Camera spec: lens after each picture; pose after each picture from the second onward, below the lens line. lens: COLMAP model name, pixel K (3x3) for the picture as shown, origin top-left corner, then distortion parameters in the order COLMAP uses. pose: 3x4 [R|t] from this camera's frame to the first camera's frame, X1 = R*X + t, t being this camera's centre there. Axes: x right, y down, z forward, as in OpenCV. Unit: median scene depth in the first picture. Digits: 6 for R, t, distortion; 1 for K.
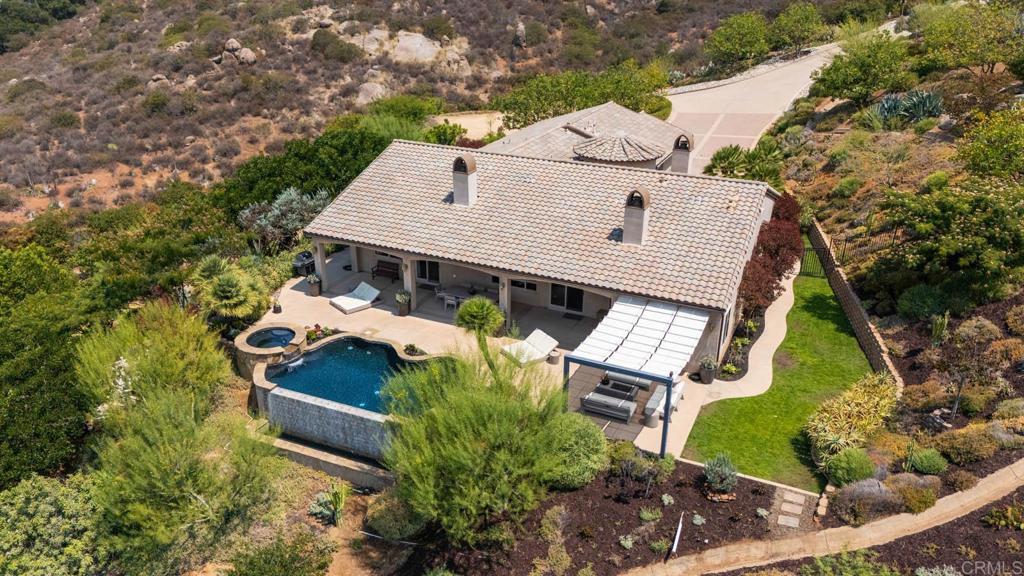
lens RADIAL K [[751.8, 0, 512.0], [0, 751.8, 288.0], [0, 0, 1]] dist [0.074436, -0.071403]
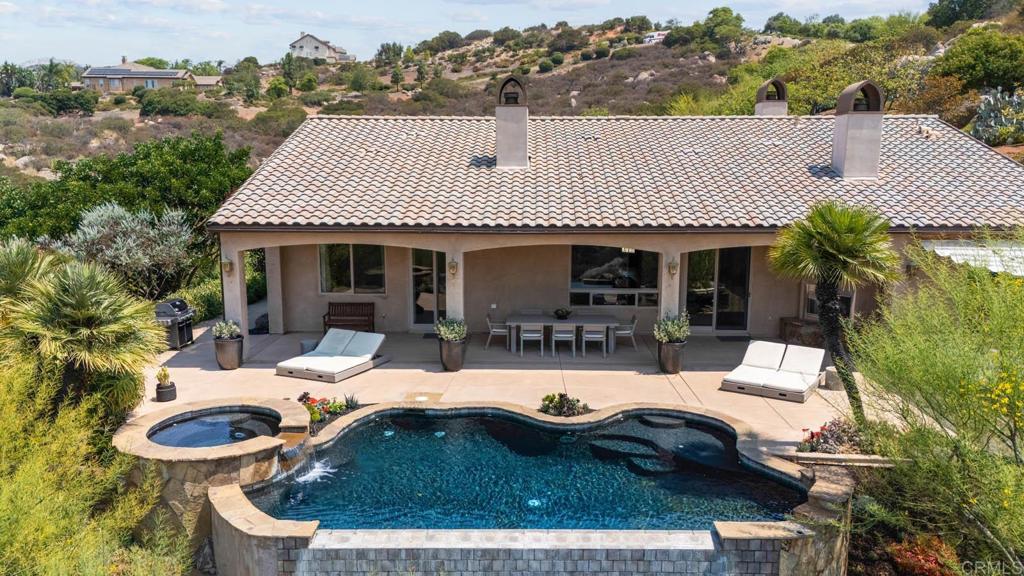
lens RADIAL K [[751.8, 0, 512.0], [0, 751.8, 288.0], [0, 0, 1]] dist [0.074436, -0.071403]
pose [[0.914814, -0.069732, 0.397809, -0.094833], [0.165211, 0.963413, -0.211048, 0.029833], [-0.368538, 0.258792, 0.892864, 0.170043]]
